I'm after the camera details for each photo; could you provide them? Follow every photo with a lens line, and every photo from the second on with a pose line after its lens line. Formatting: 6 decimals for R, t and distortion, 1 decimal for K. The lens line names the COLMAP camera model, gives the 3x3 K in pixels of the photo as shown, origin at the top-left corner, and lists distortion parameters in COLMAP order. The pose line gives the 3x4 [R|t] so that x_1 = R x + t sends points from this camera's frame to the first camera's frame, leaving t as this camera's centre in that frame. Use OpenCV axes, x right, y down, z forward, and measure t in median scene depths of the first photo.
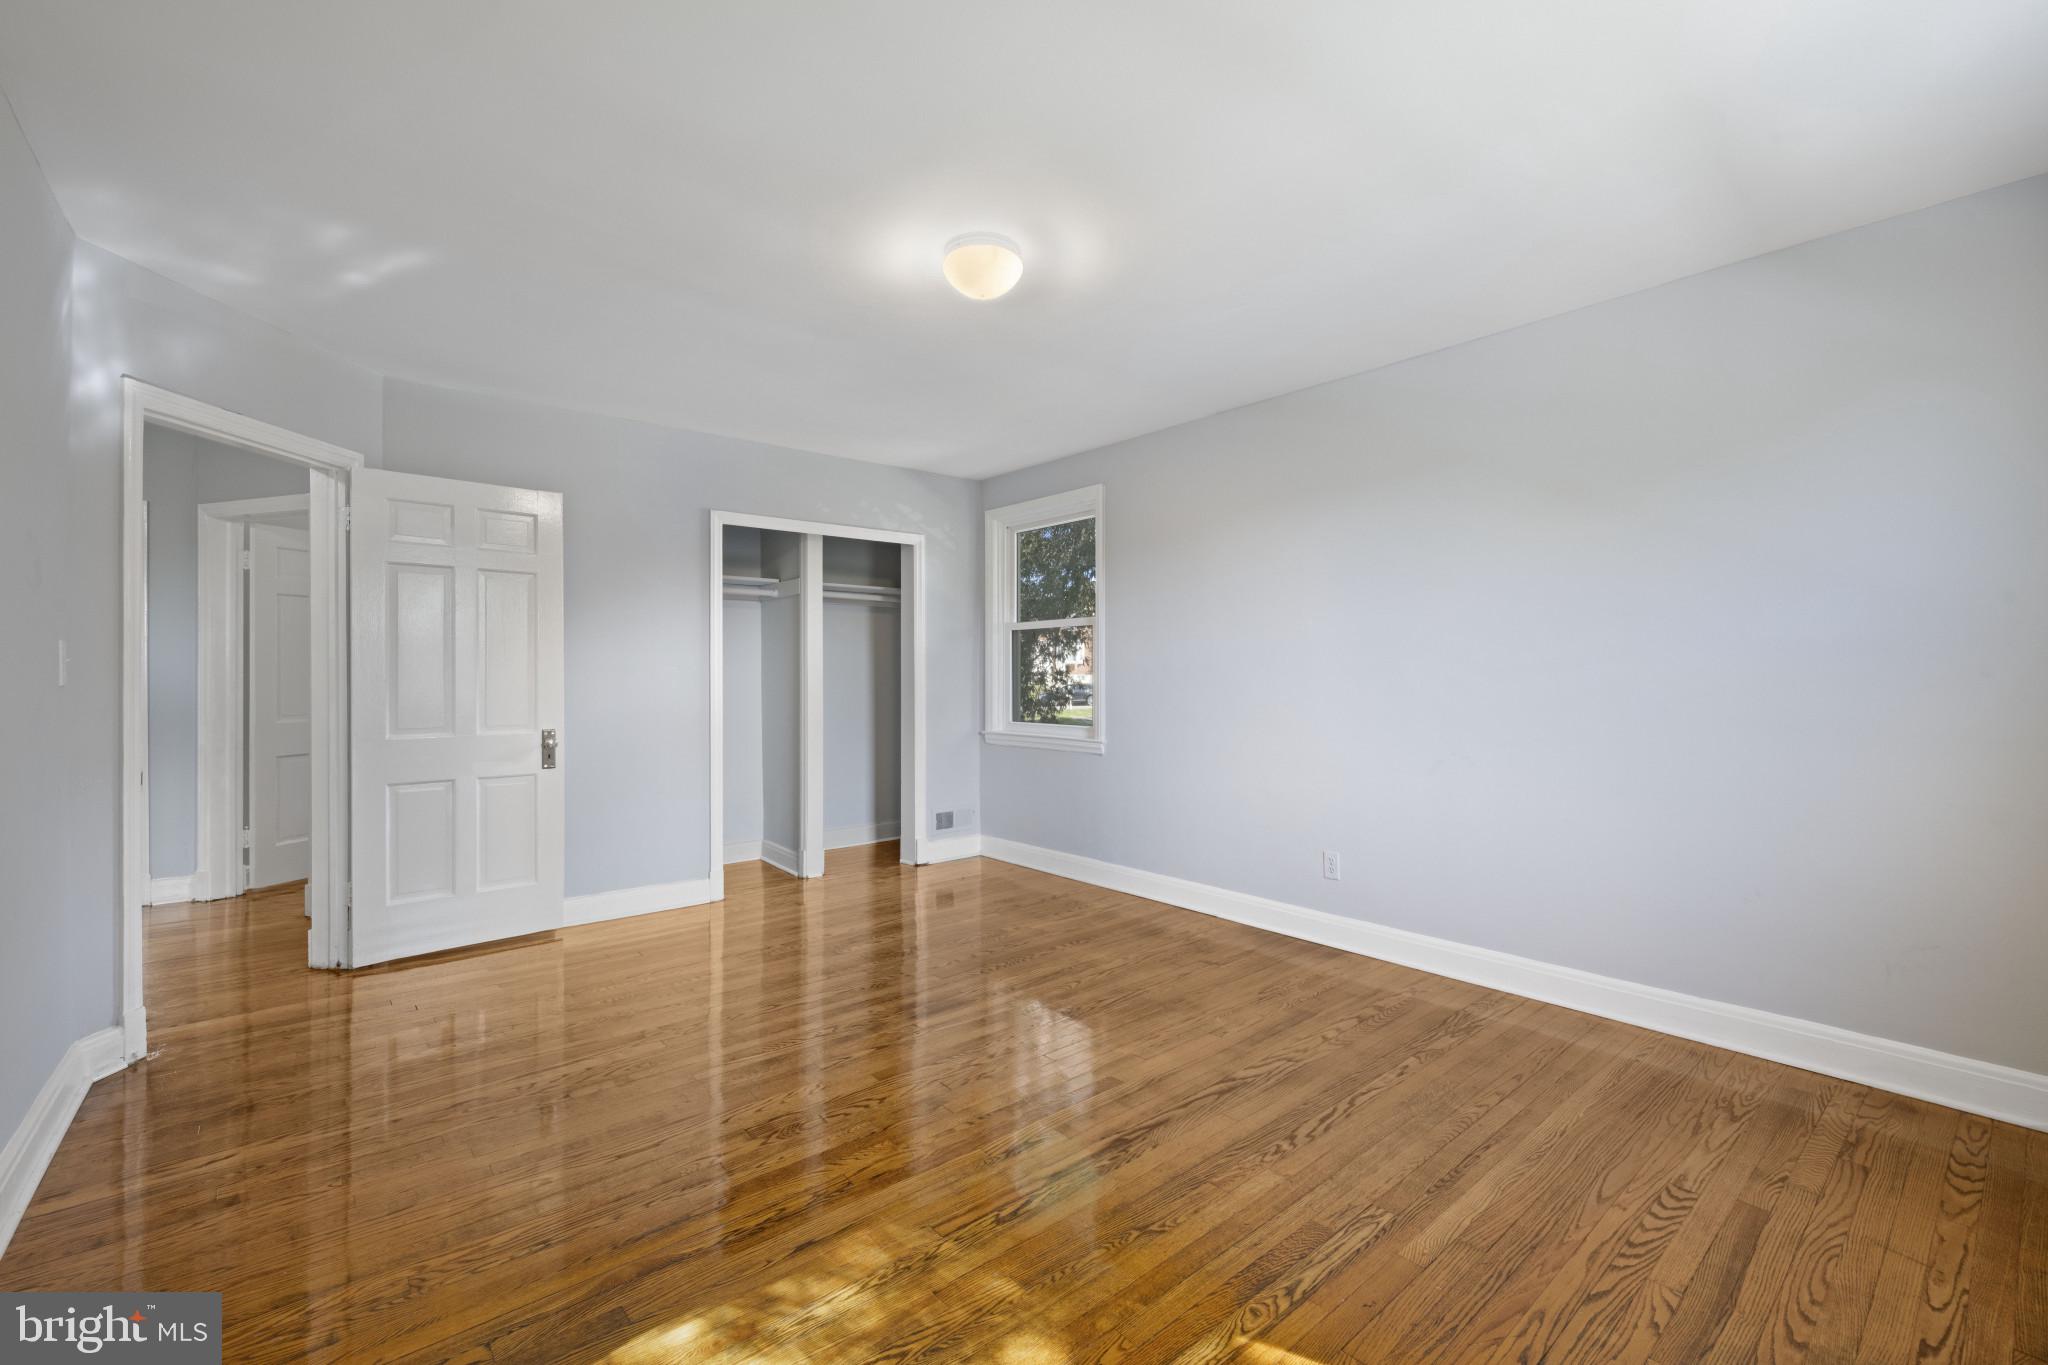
lens RADIAL K [[862.6, 0, 1026.8], [0, 862.6, 676.4], [0, 0, 1]] dist [0.001030, -0.000073]
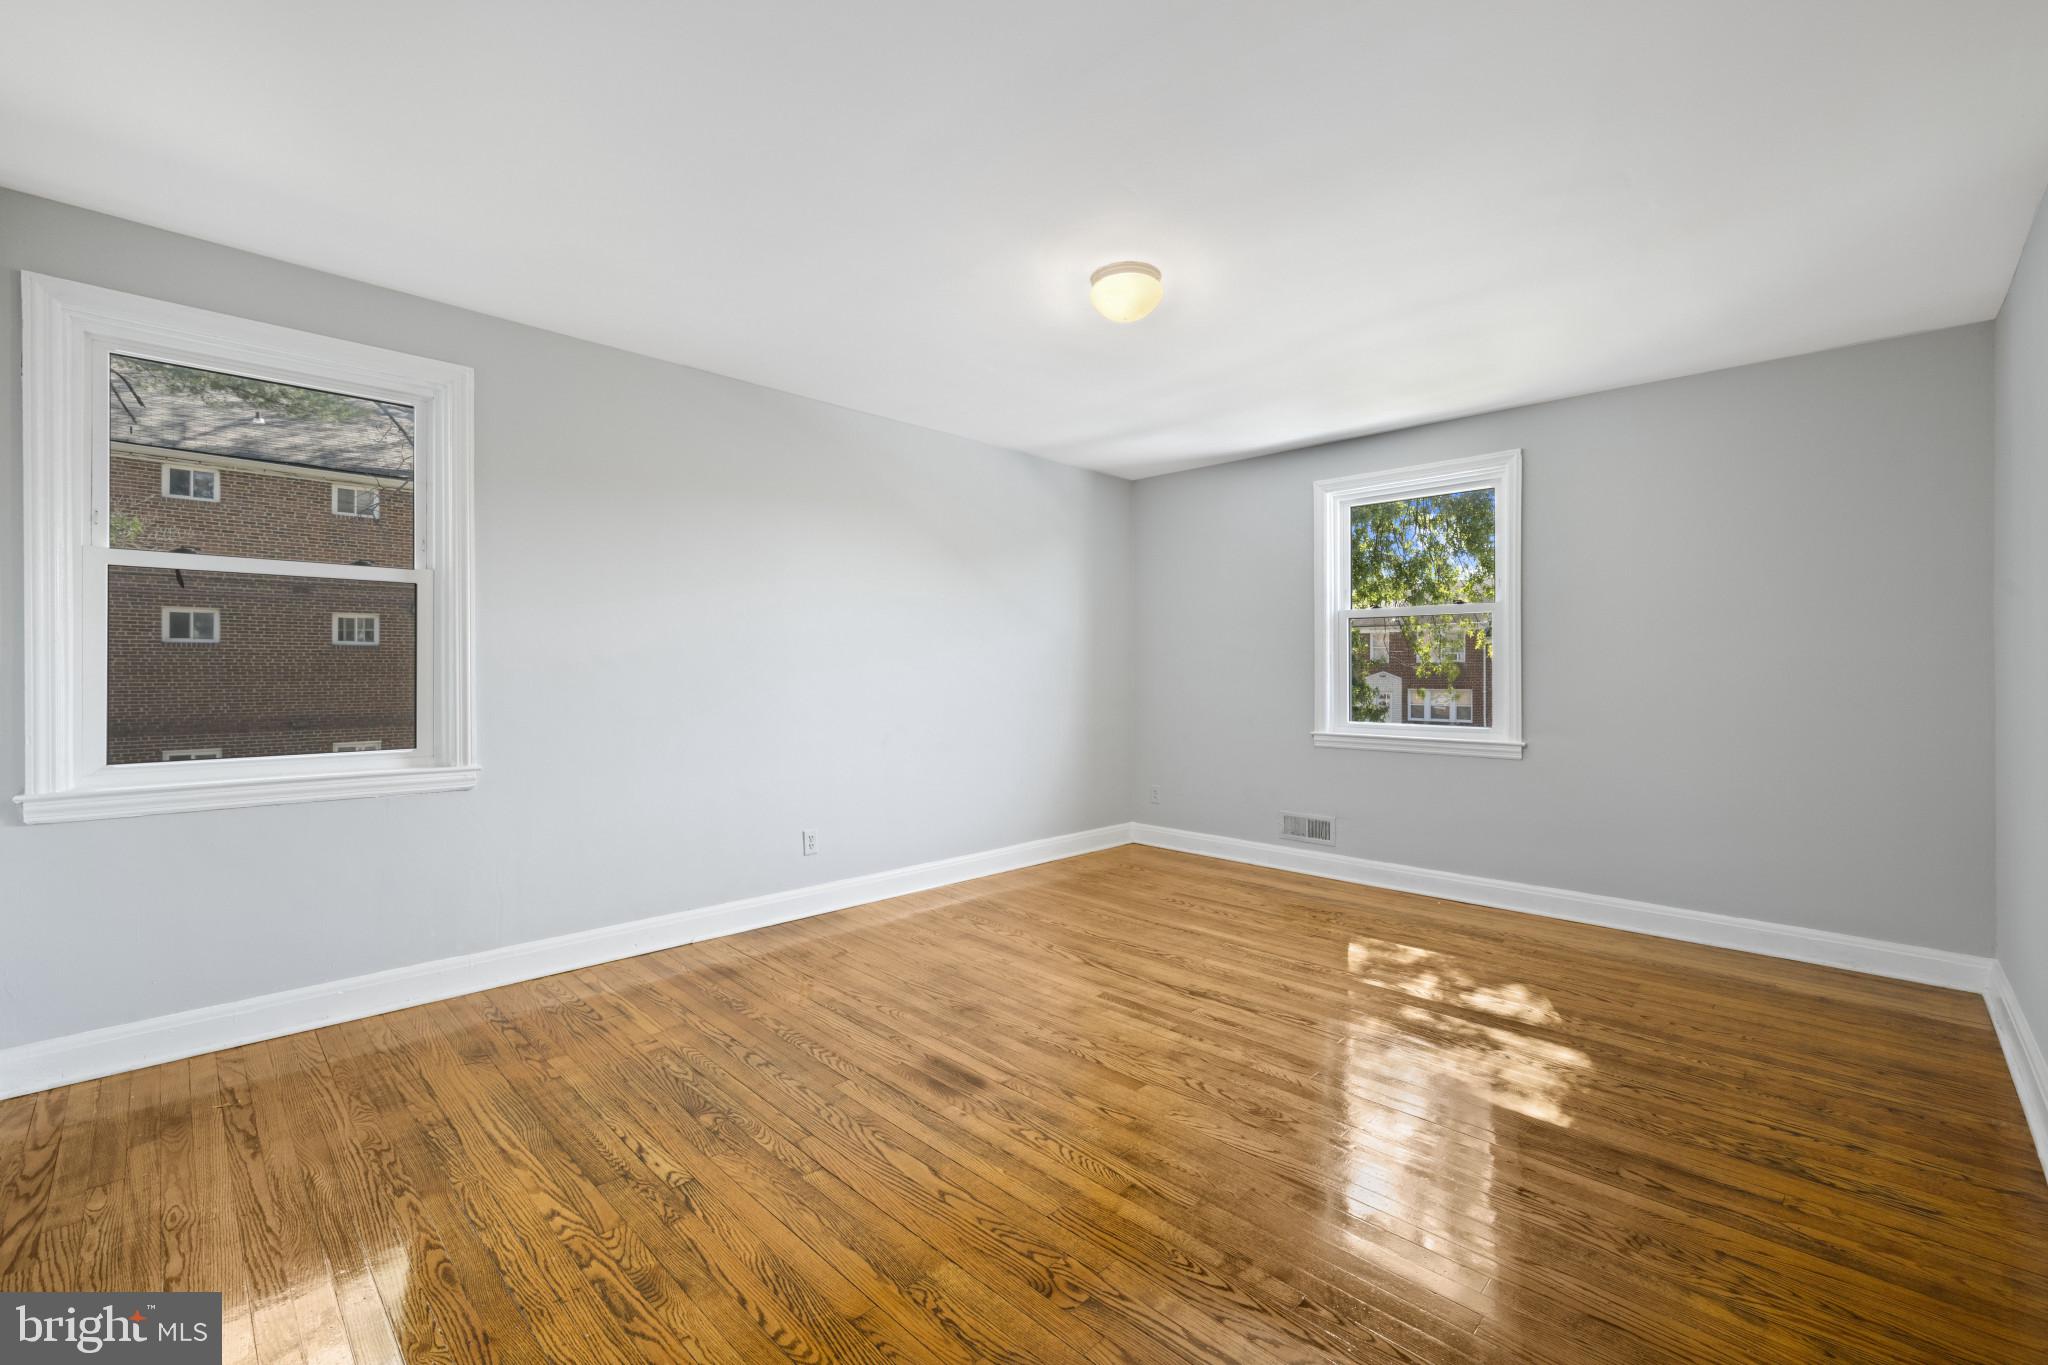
lens RADIAL K [[862.6, 0, 1026.8], [0, 862.6, 676.4], [0, 0, 1]] dist [0.001030, -0.000073]
pose [[-0.089137, -0.005644, 0.996003, -0.985034], [-0.002742, 0.999982, 0.005421, 0.003134], [-0.996016, -0.002248, -0.089151, 1.071221]]
